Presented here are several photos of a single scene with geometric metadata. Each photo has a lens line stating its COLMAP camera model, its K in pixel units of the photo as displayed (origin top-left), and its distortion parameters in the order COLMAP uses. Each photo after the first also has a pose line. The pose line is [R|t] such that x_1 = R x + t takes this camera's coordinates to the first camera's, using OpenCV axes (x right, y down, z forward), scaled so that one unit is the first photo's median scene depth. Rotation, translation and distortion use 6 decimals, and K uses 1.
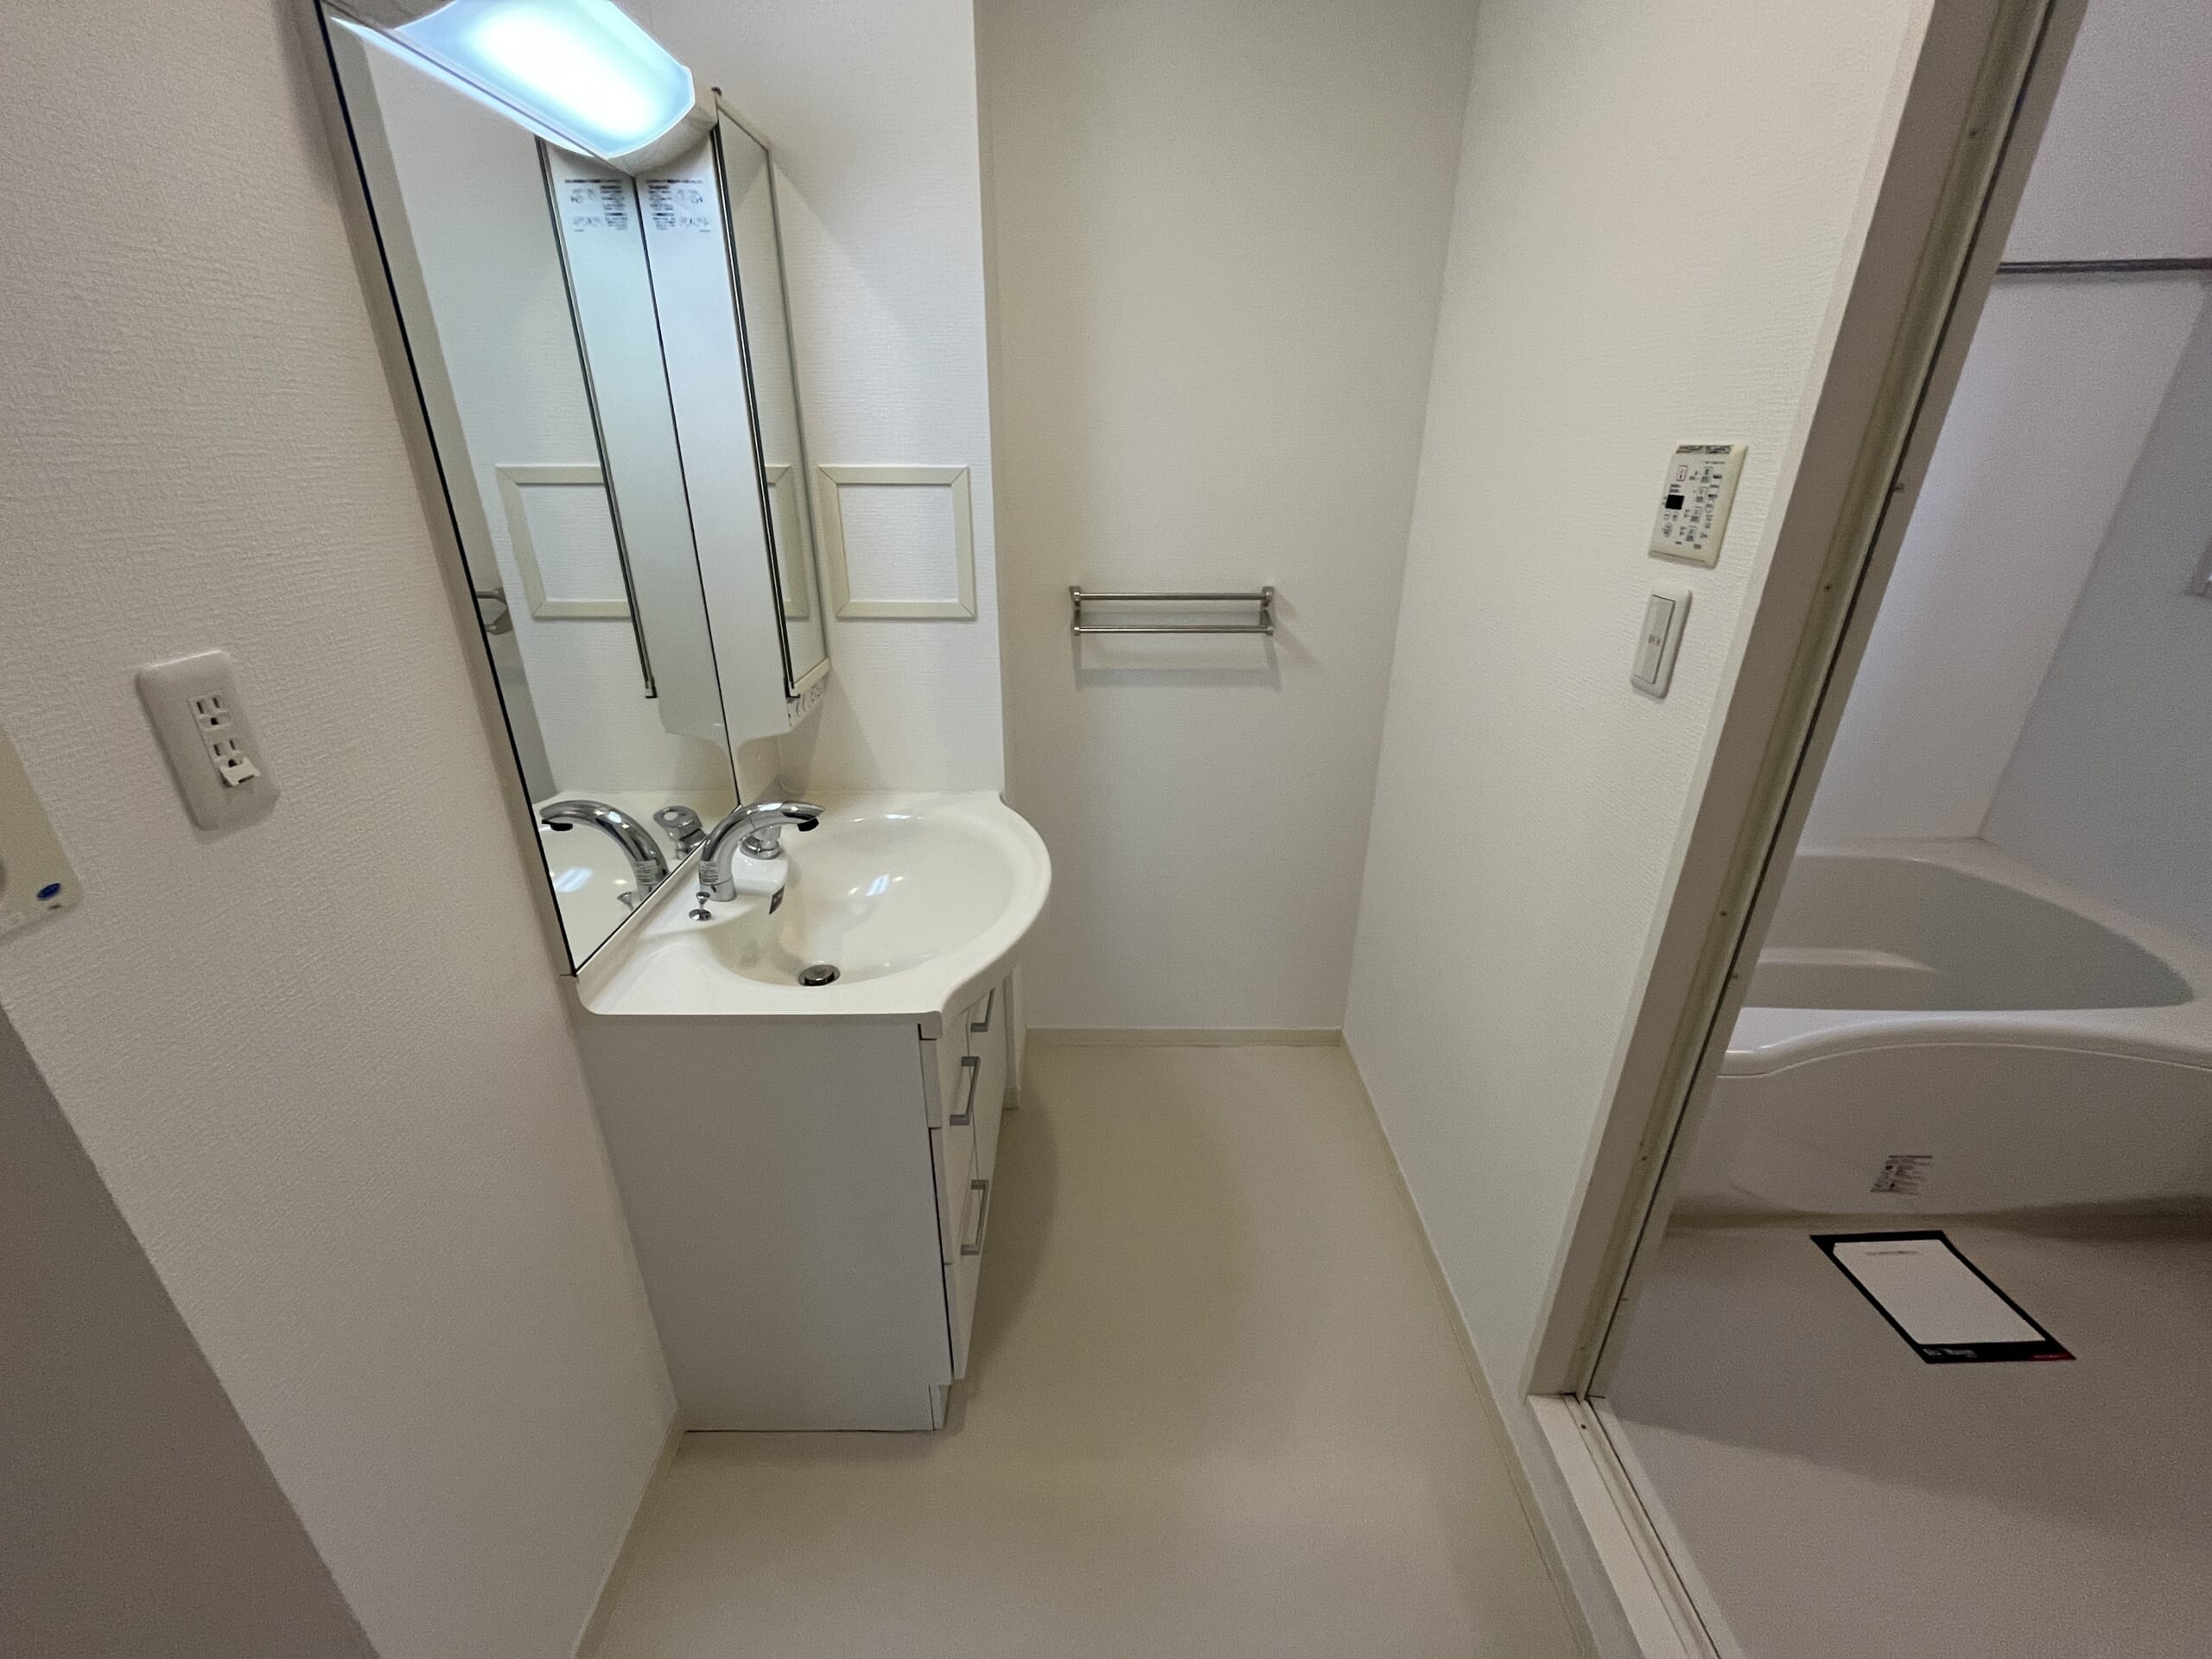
lens RADIAL K [[894.0, 0, 1106.6], [0, 894.0, 833.8], [0, 0, 1]] dist [-0.006925, -0.000042]
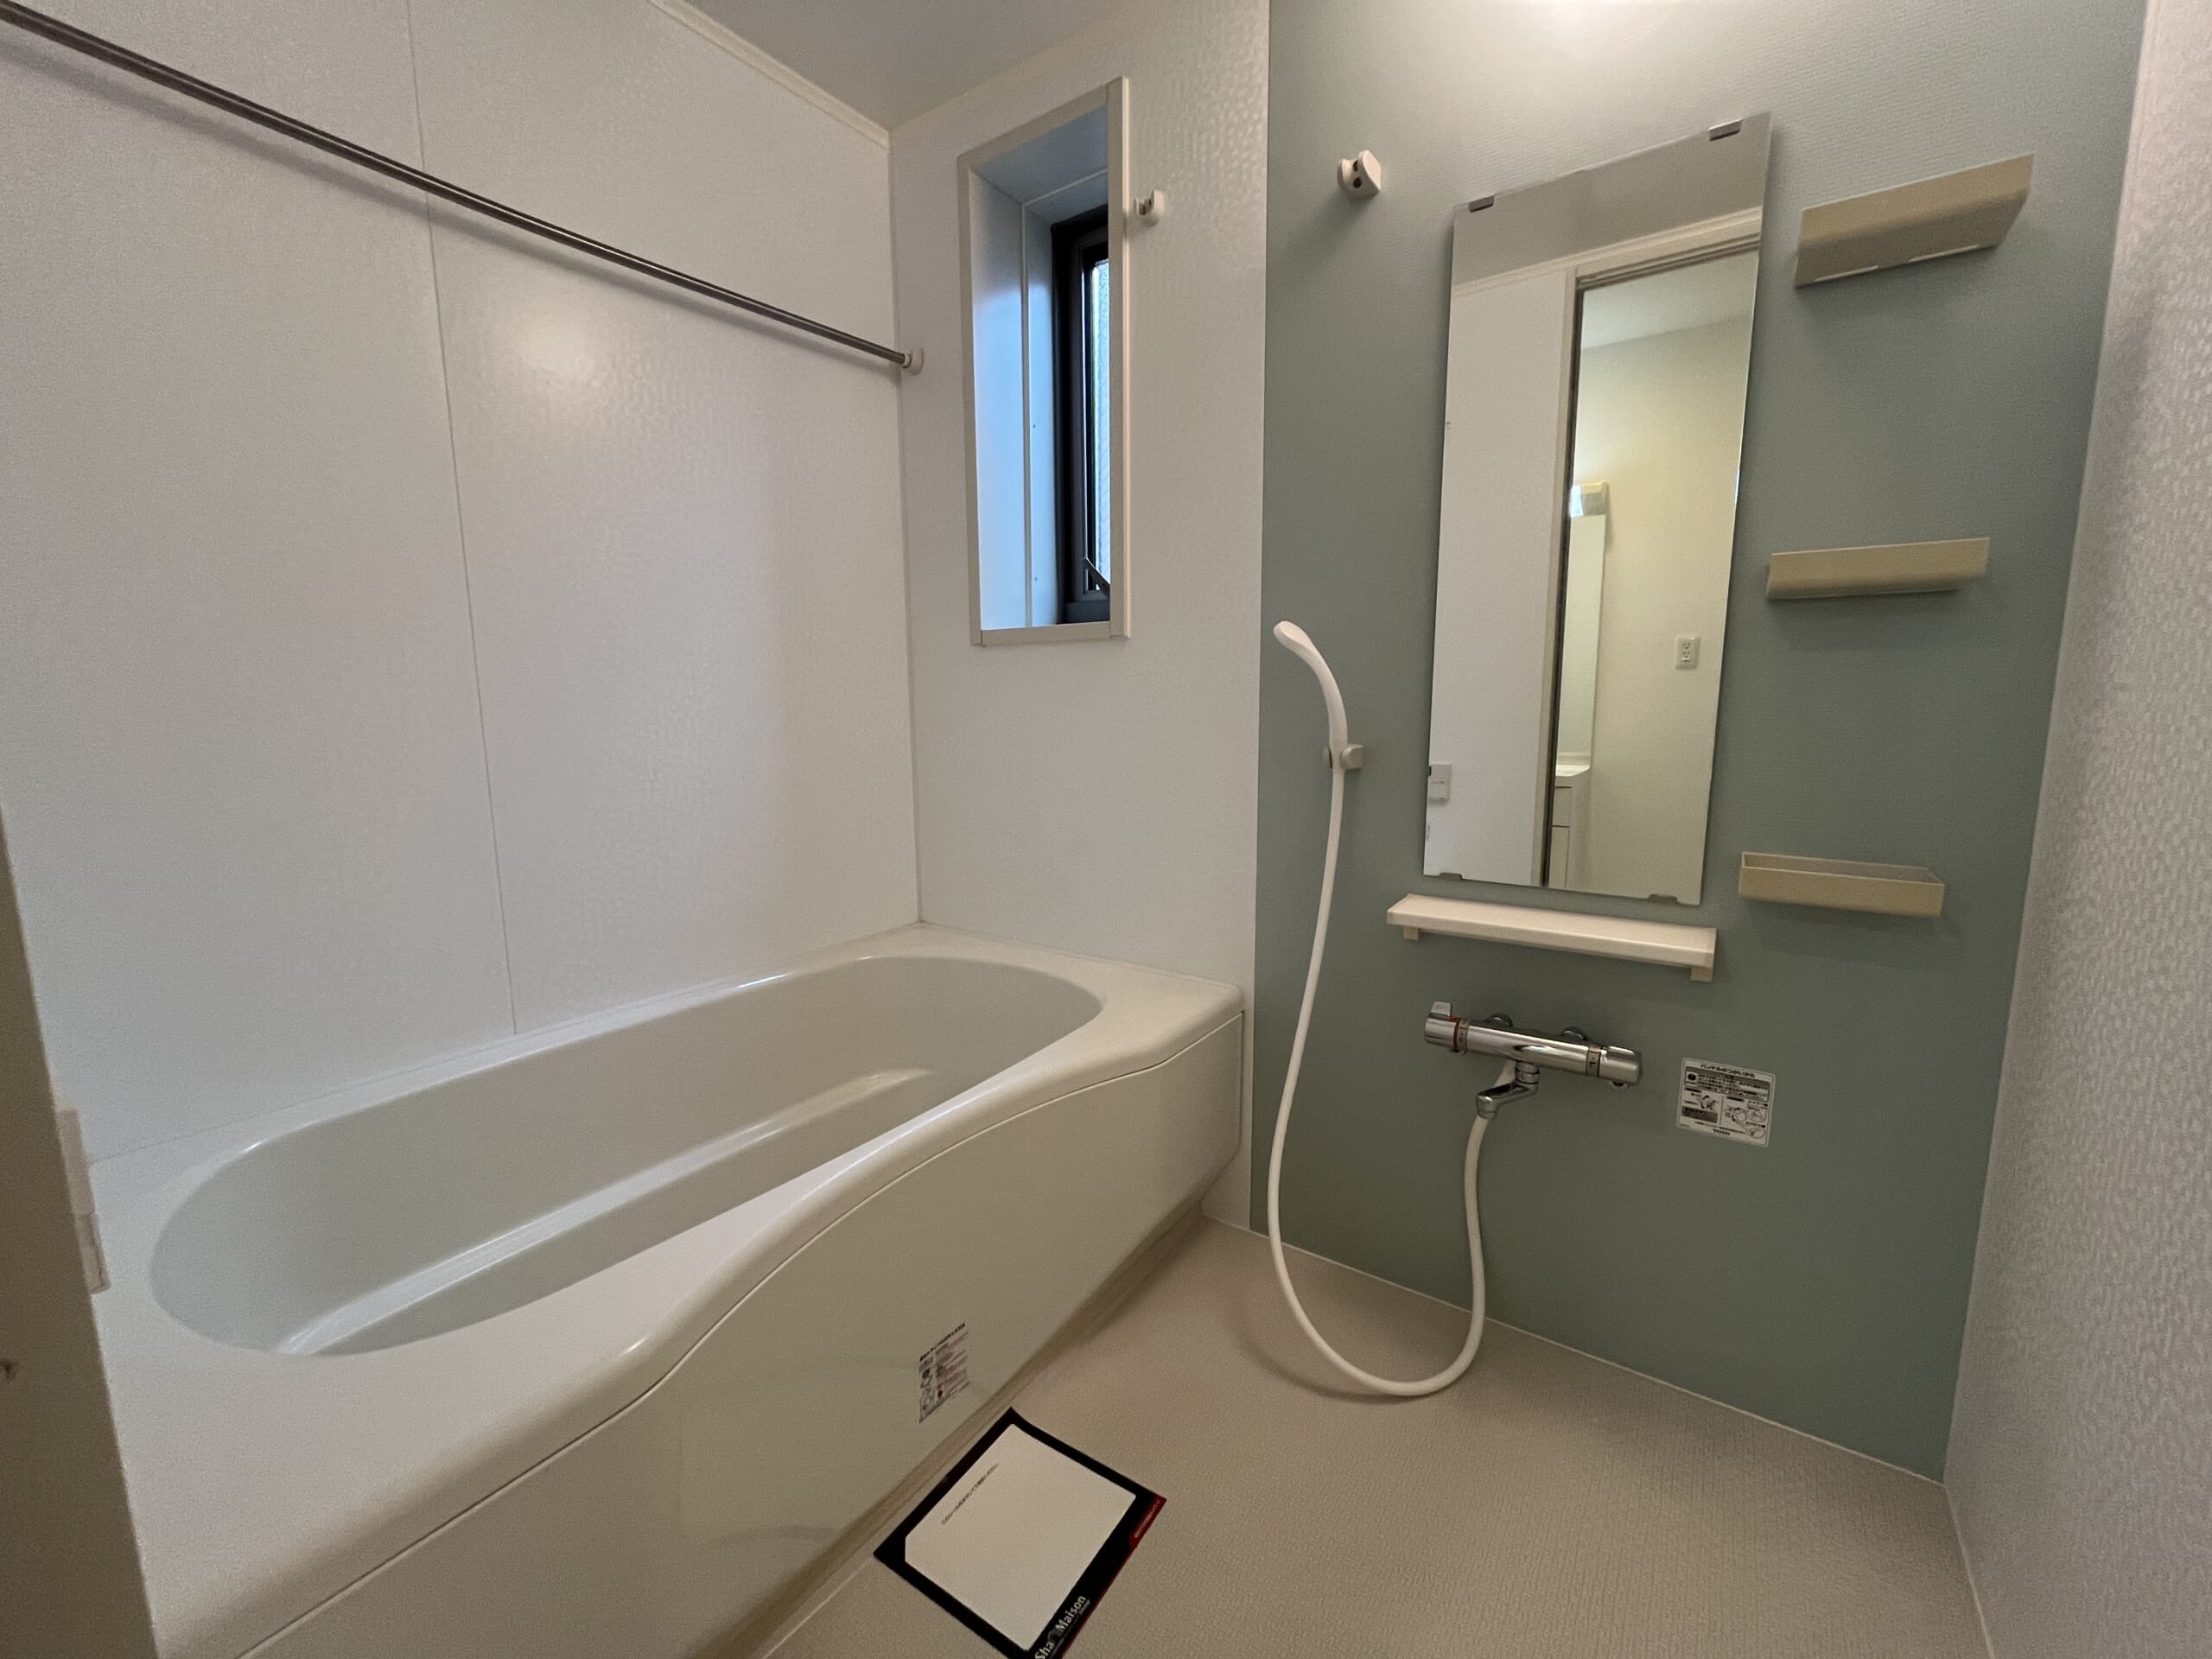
lens RADIAL K [[894.0, 0, 1110.2], [0, 894.0, 822.8], [0, 0, 1]] dist [-0.006925, -0.000042]
pose [[0.575777, -0.148530, 0.804002, 0.453038], [0.353762, 0.931804, -0.081203, 0.076680], [-0.737111, 0.331180, 0.589056, 0.327093]]
